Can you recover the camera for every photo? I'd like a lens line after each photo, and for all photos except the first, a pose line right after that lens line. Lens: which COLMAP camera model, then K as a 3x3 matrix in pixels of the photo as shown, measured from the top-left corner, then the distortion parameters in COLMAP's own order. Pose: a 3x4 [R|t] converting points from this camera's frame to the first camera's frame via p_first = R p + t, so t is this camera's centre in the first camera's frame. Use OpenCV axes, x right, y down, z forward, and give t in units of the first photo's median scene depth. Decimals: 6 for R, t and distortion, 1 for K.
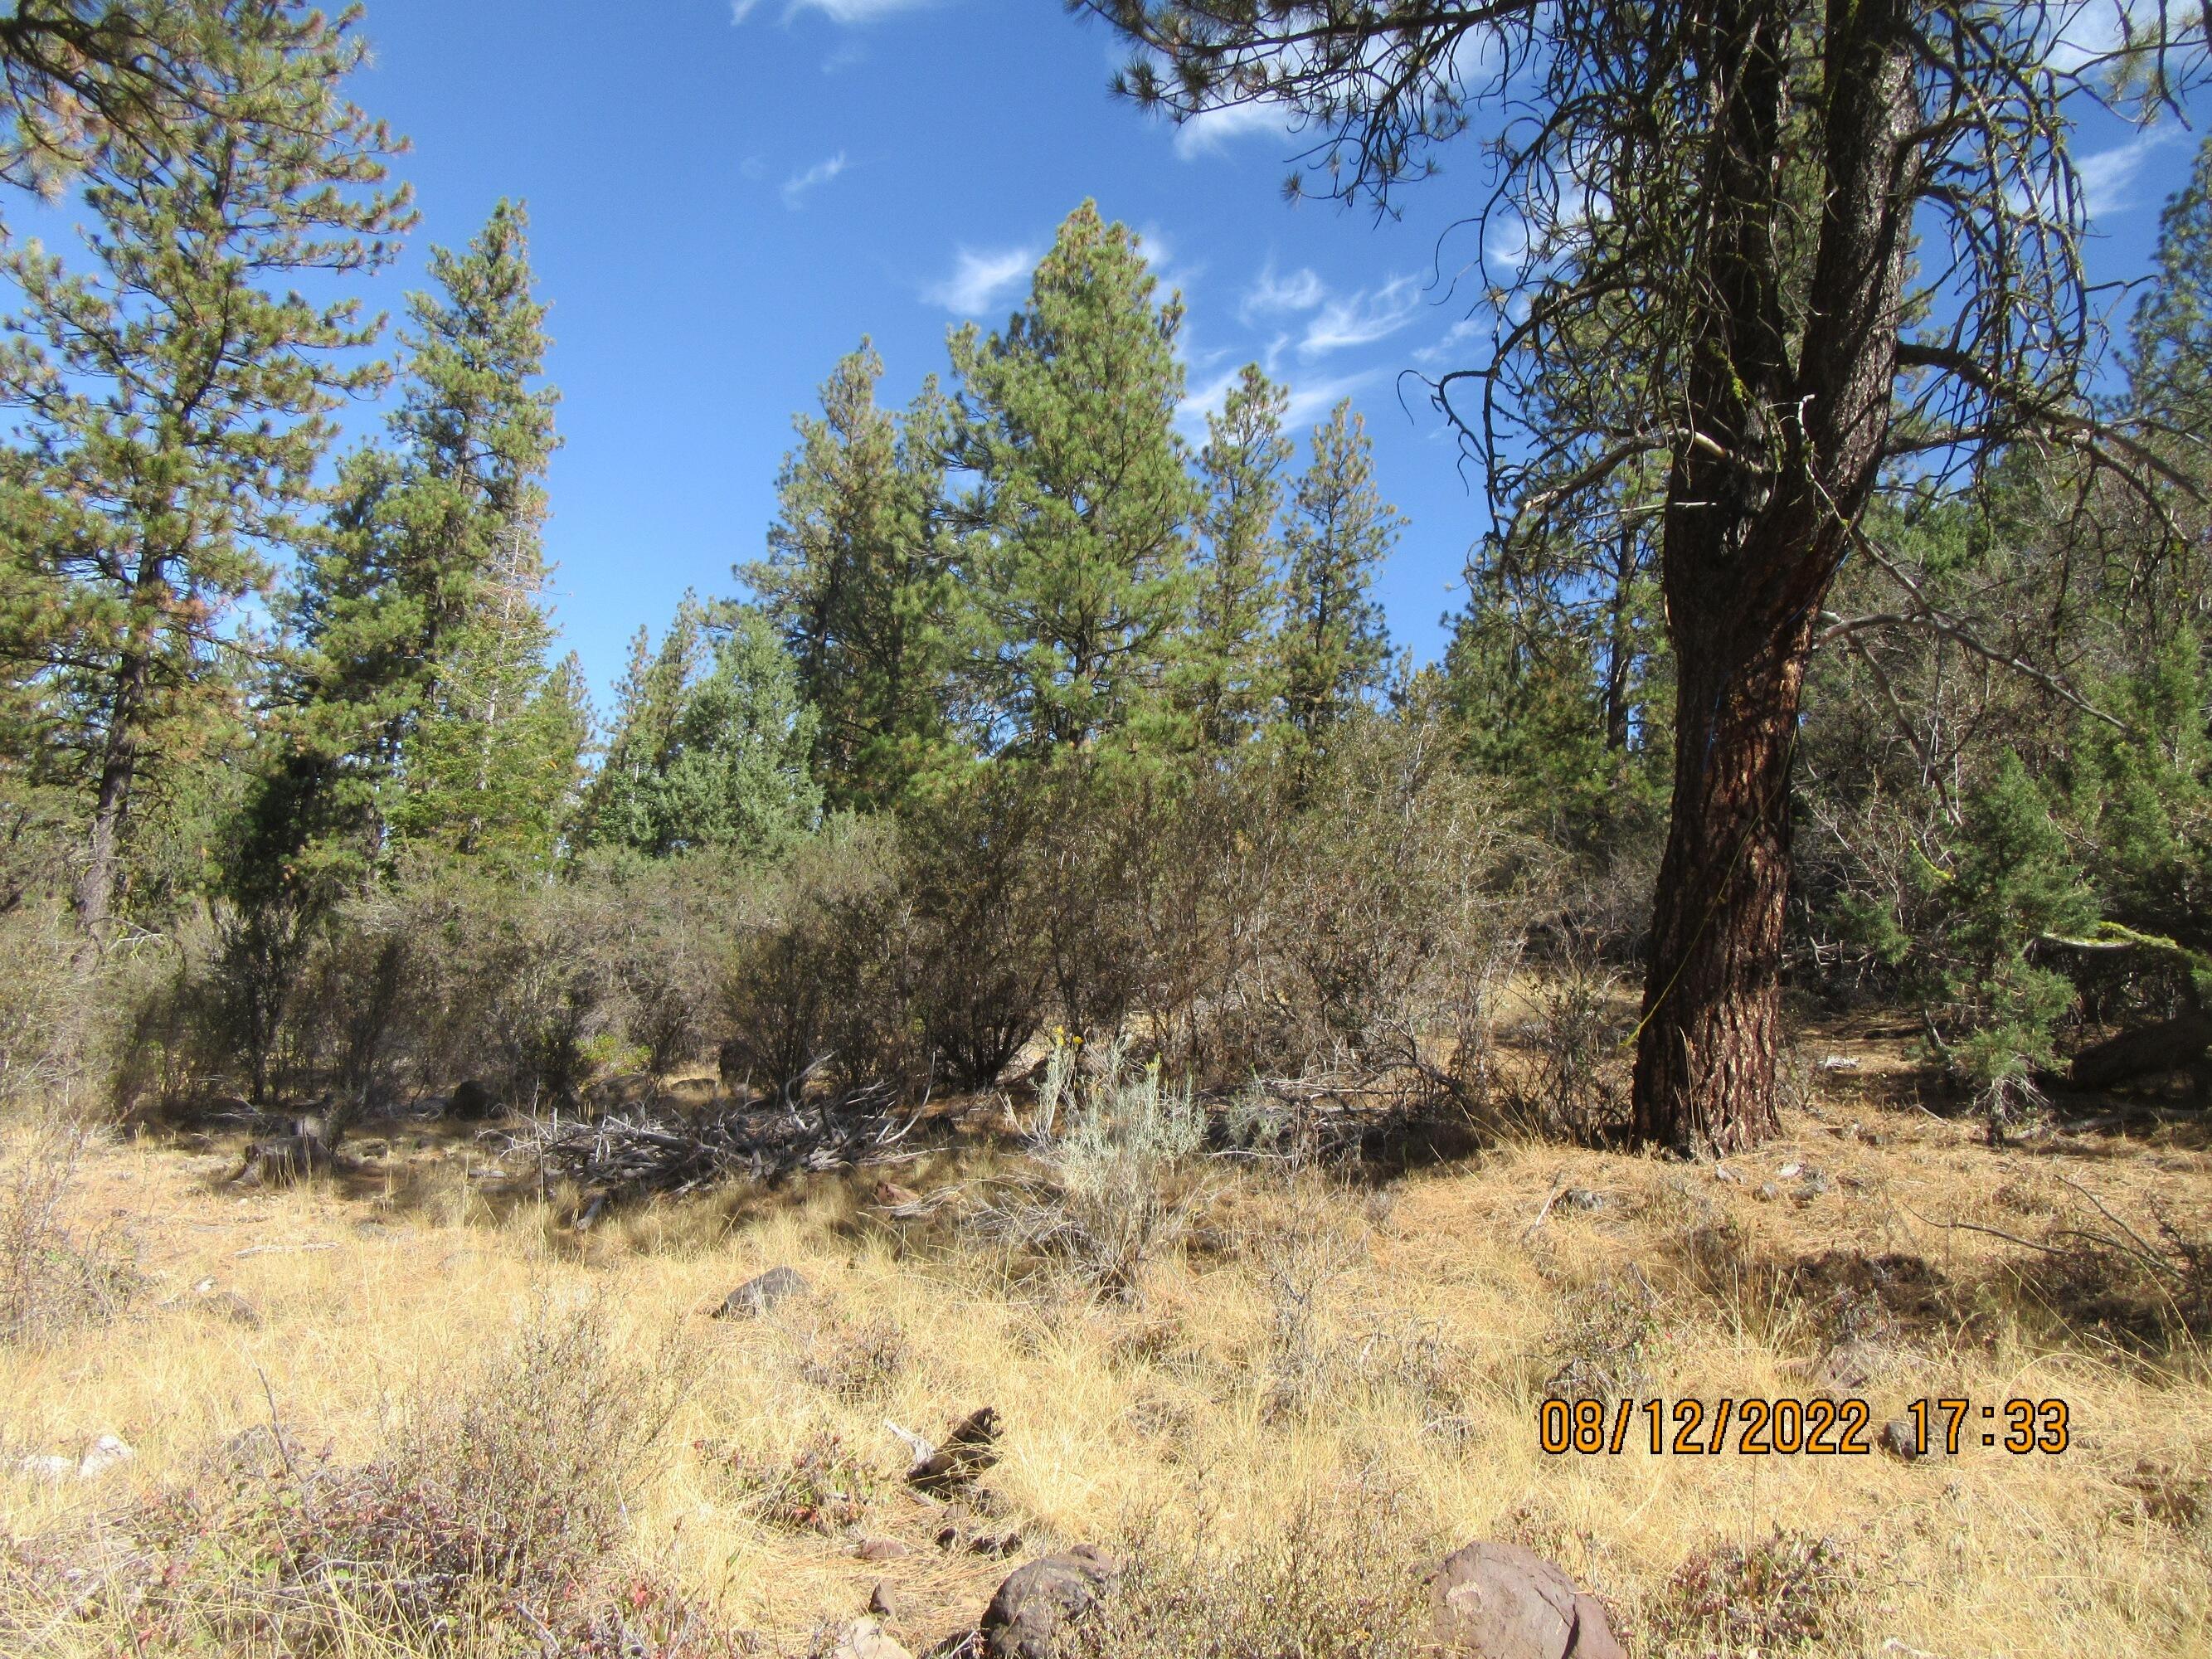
lens RADIAL K [[1631.2, 0, 1097.2], [0, 1631.2, 828.6], [0, 0, 1]] dist [-0.011848, 0.005464]
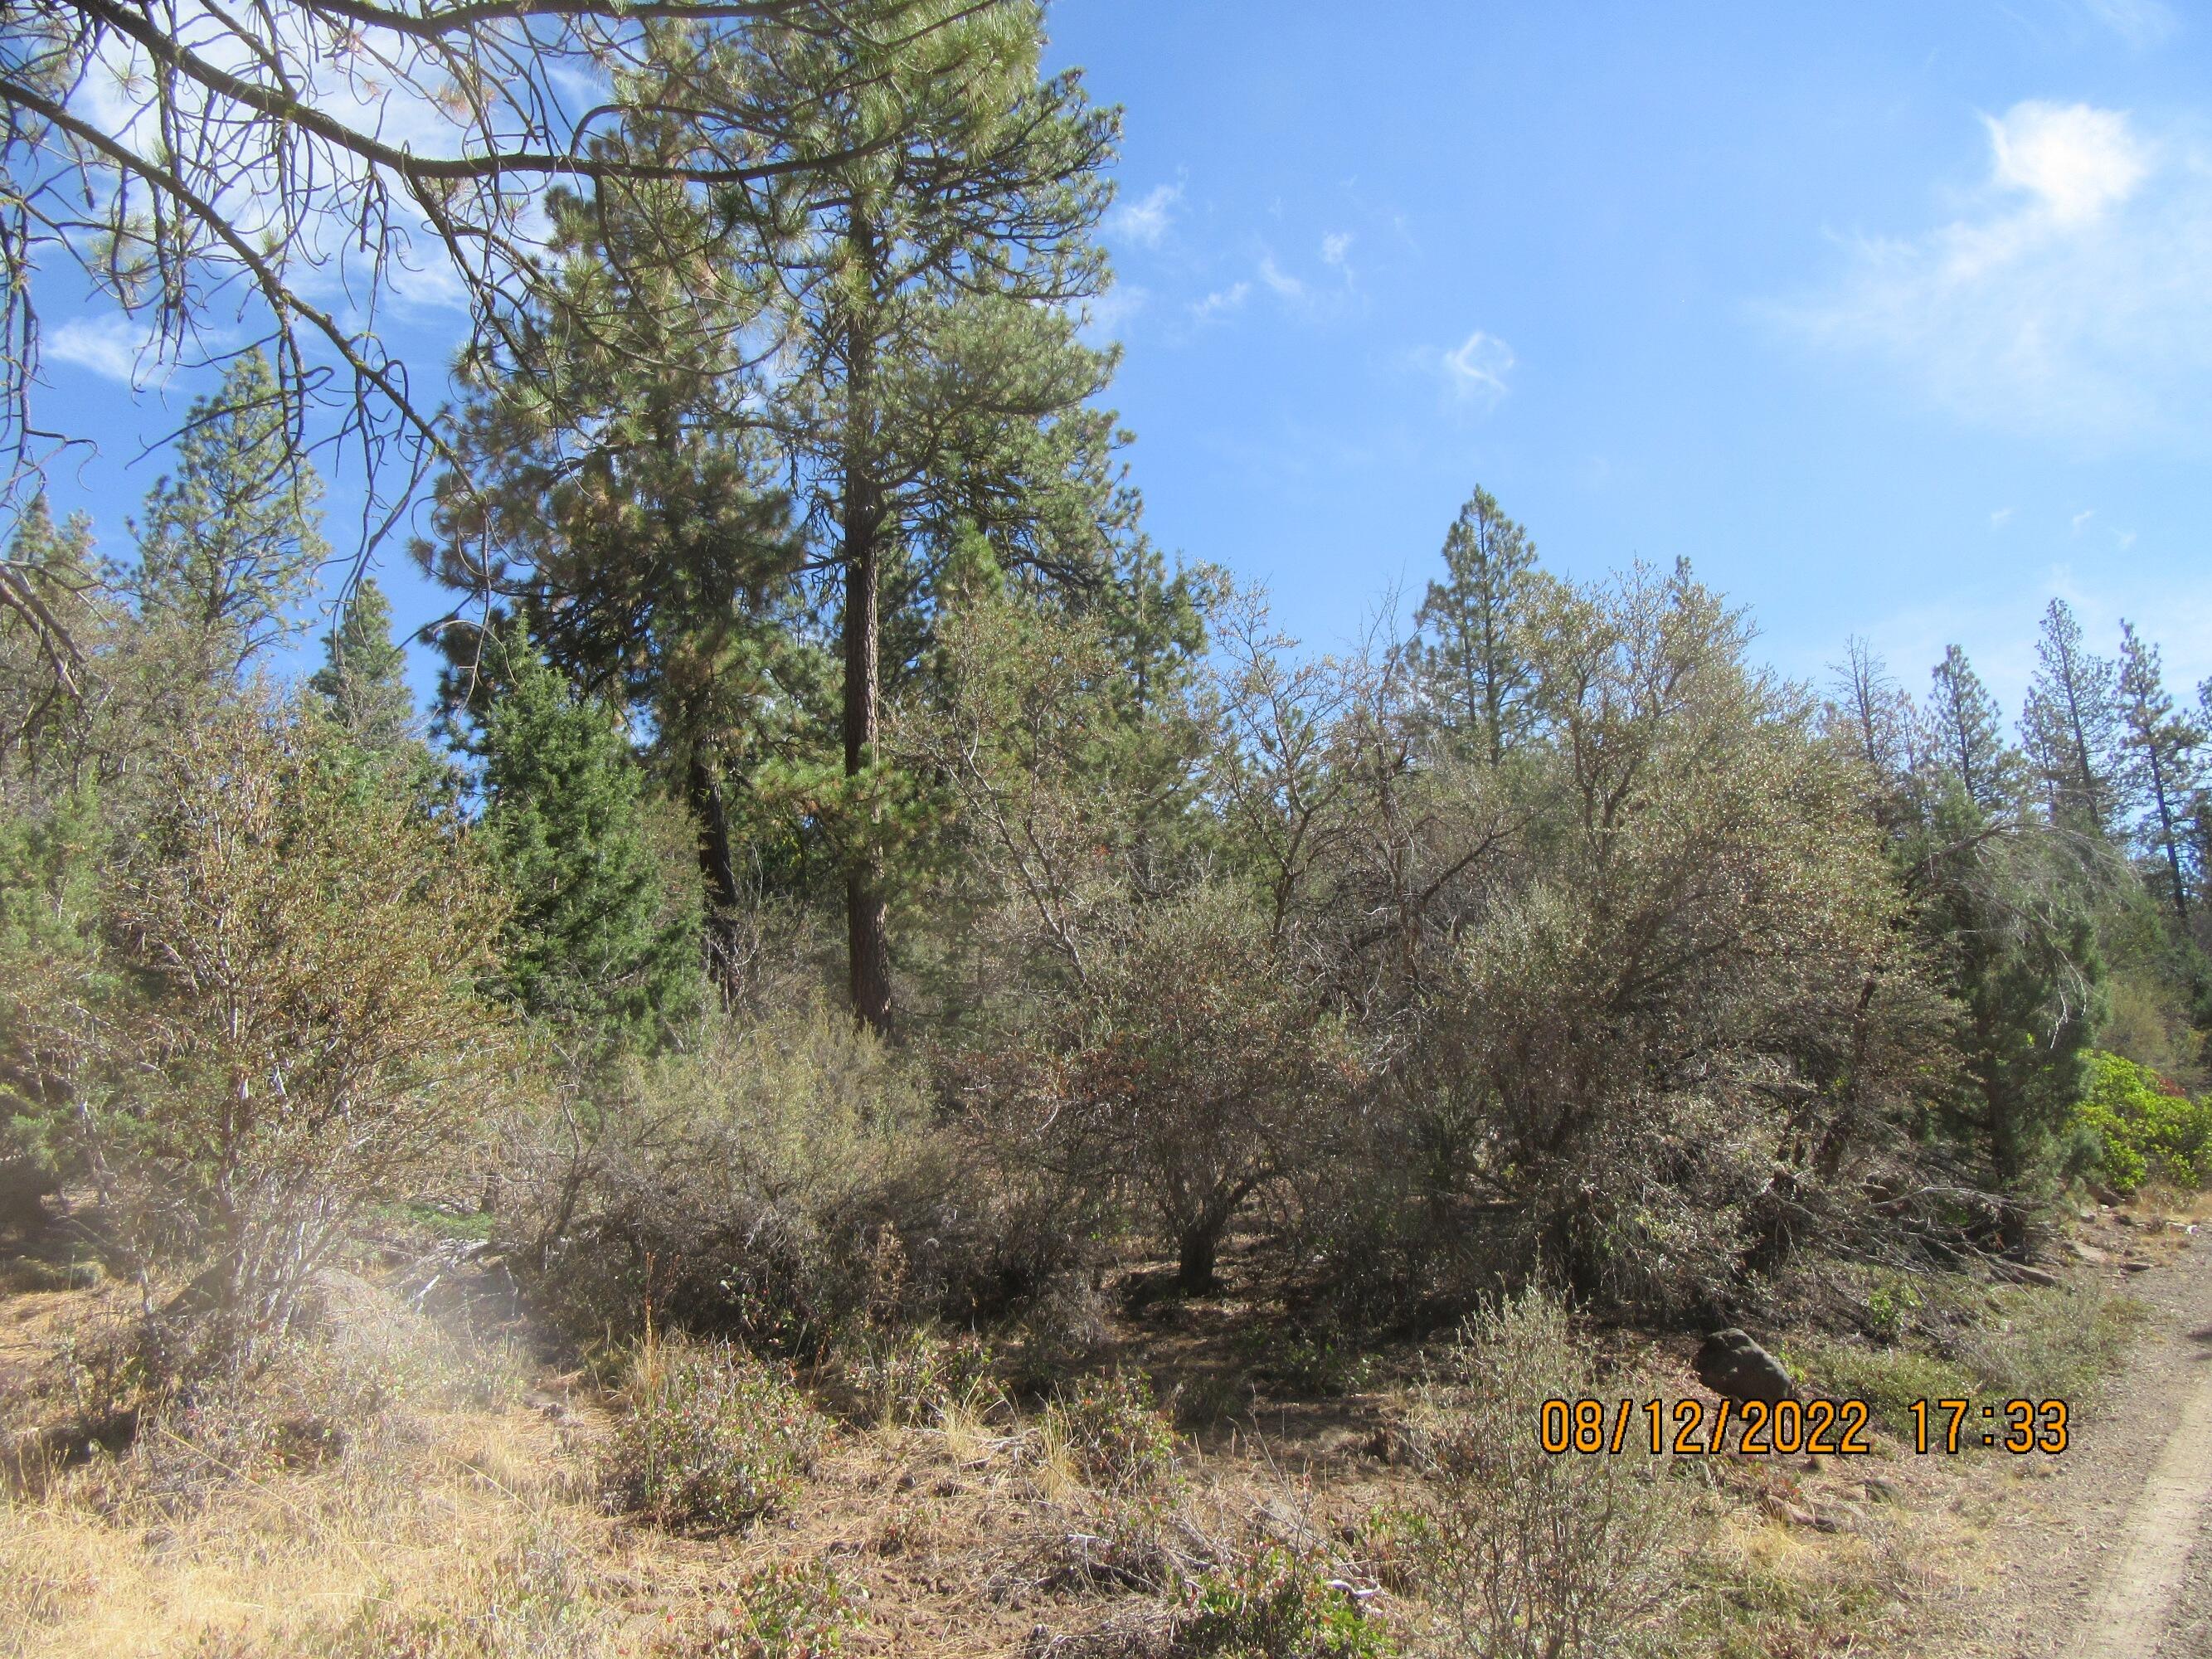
lens RADIAL K [[1631.2, 0, 1103.5], [0, 1631.2, 825.9], [0, 0, 1]] dist [-0.011848, 0.005464]
pose [[0.434647, 0.151721, 0.887729, 0.041568], [-0.063907, 0.988419, -0.137640, 0.003905], [-0.898331, 0.003092, 0.439309, -0.032767]]
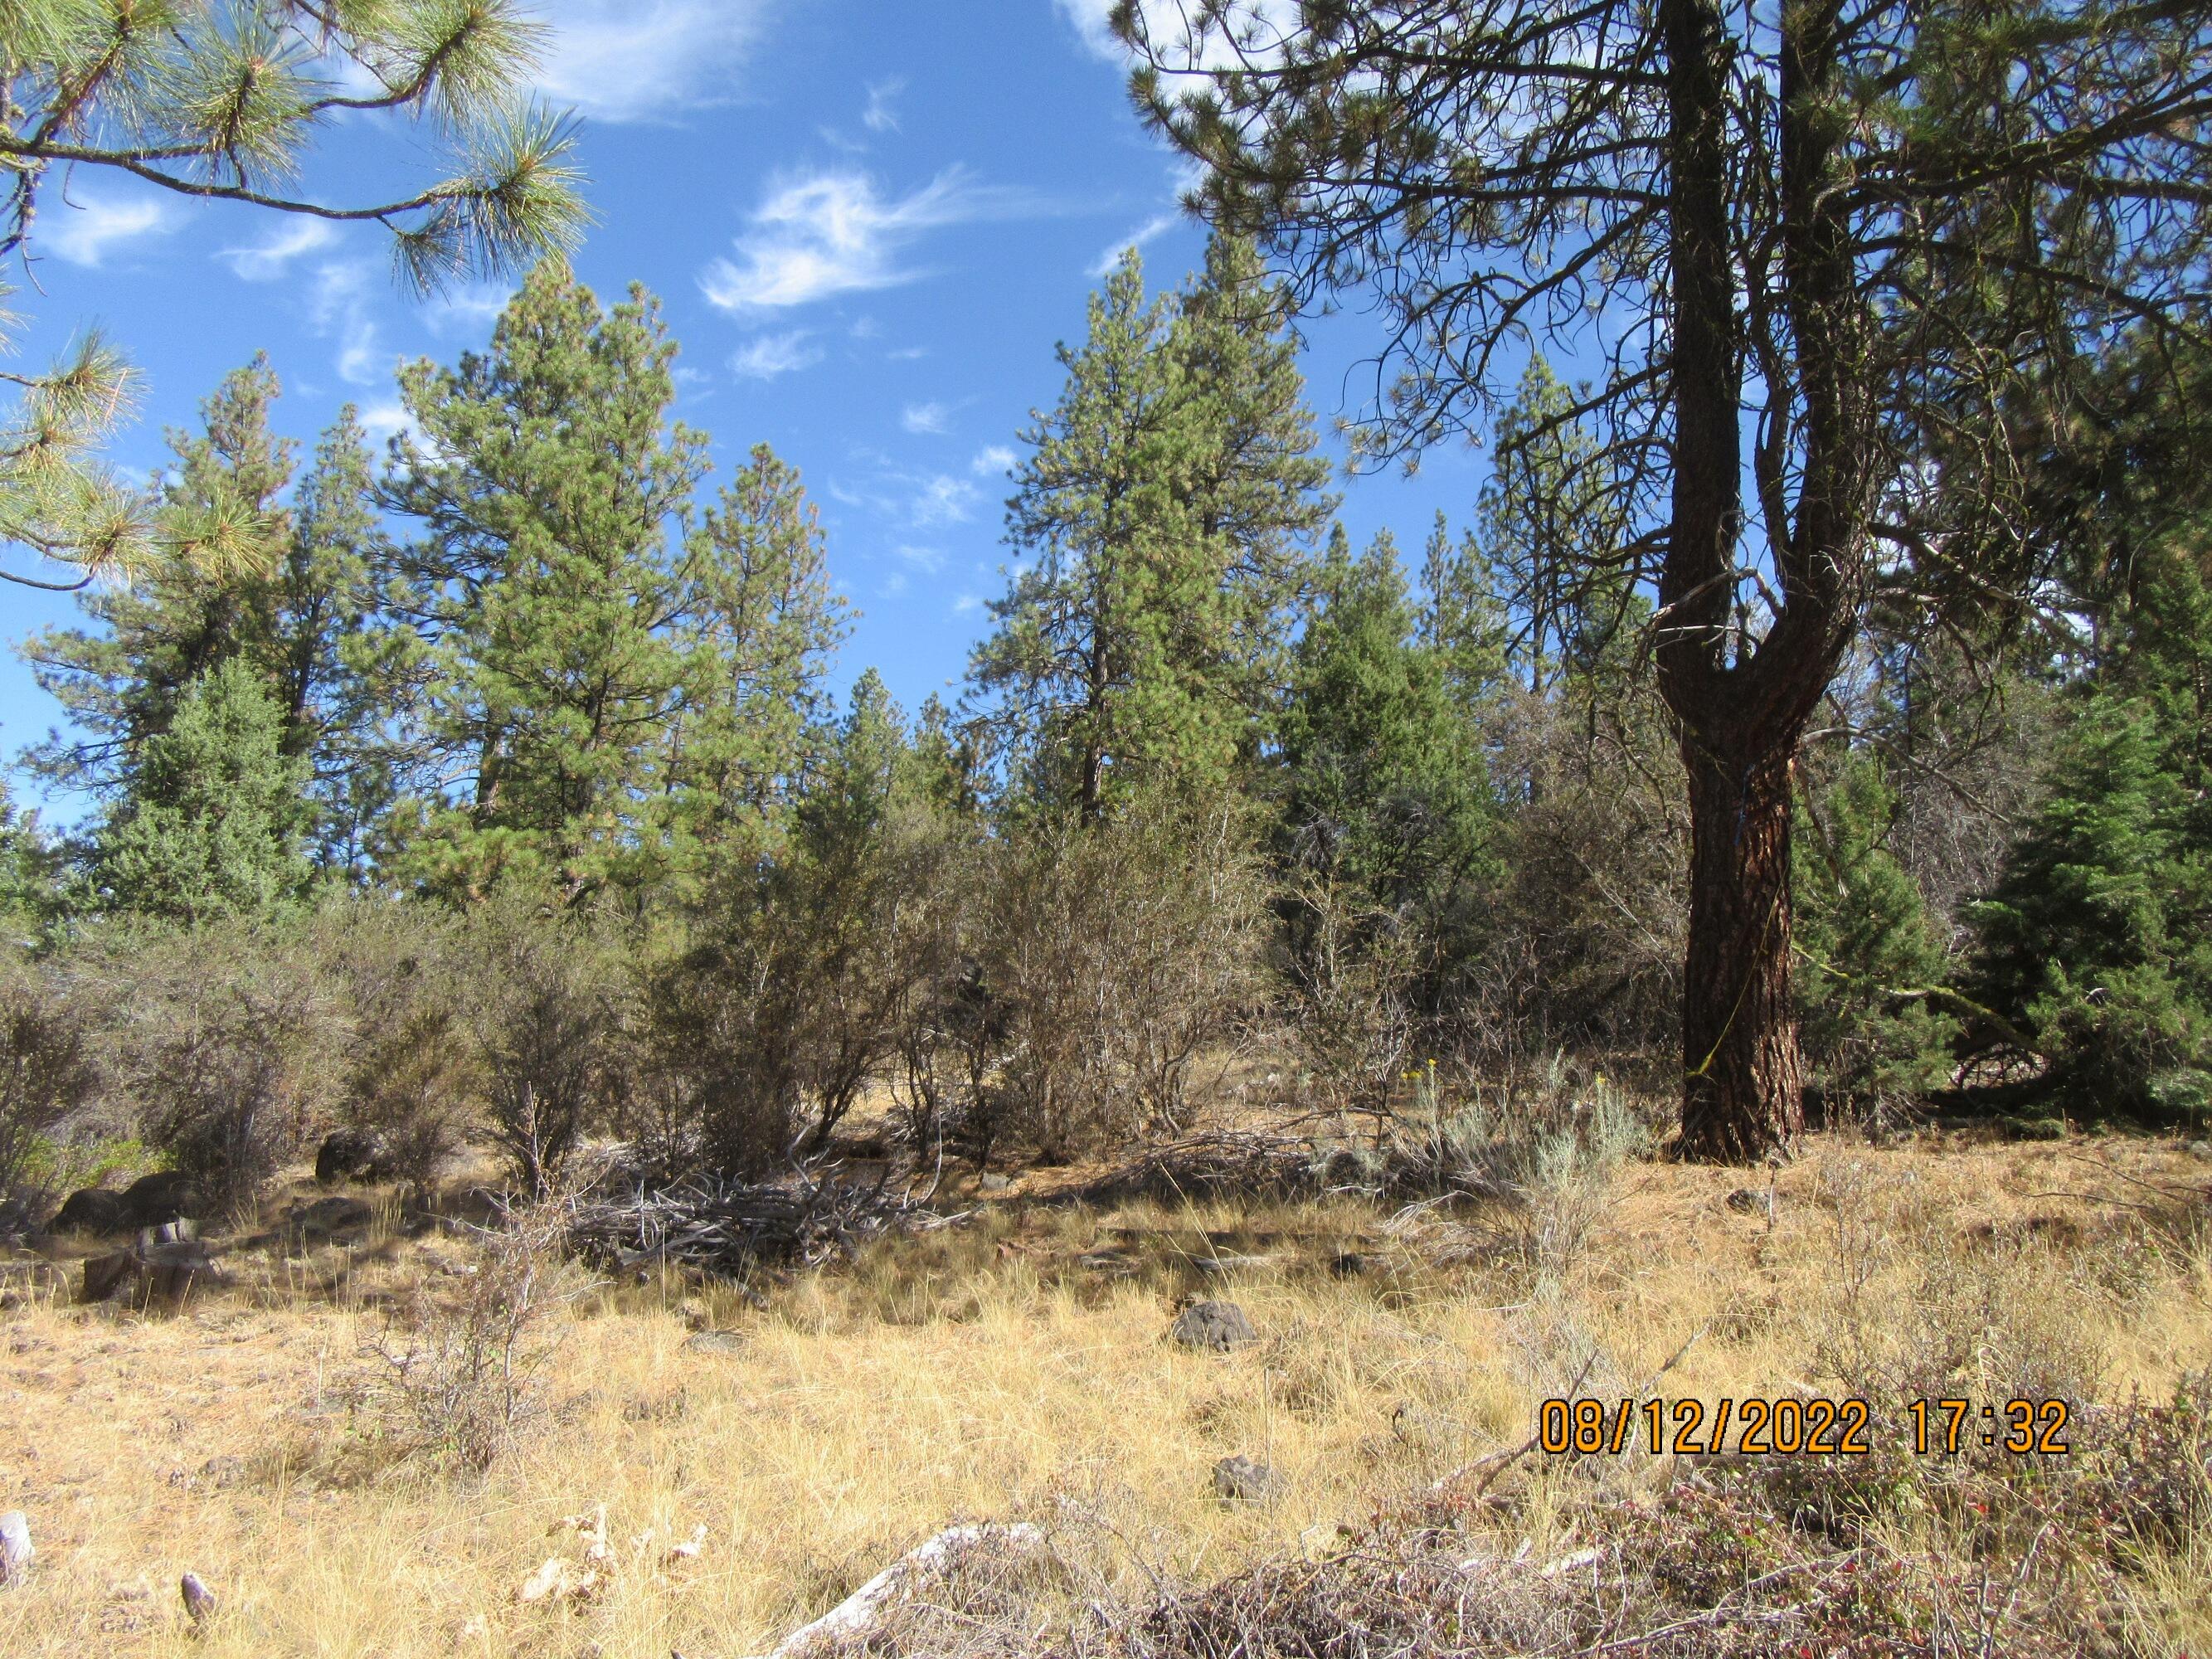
lens RADIAL K [[1631.2, 0, 1108.2], [0, 1631.2, 828.3], [0, 0, 1]] dist [-0.011848, 0.005464]
pose [[0.909967, 0.039695, 0.412777, -0.446254], [-0.015984, 0.998026, -0.060739, 0.026077], [-0.414373, 0.048673, 0.908805, 0.067271]]
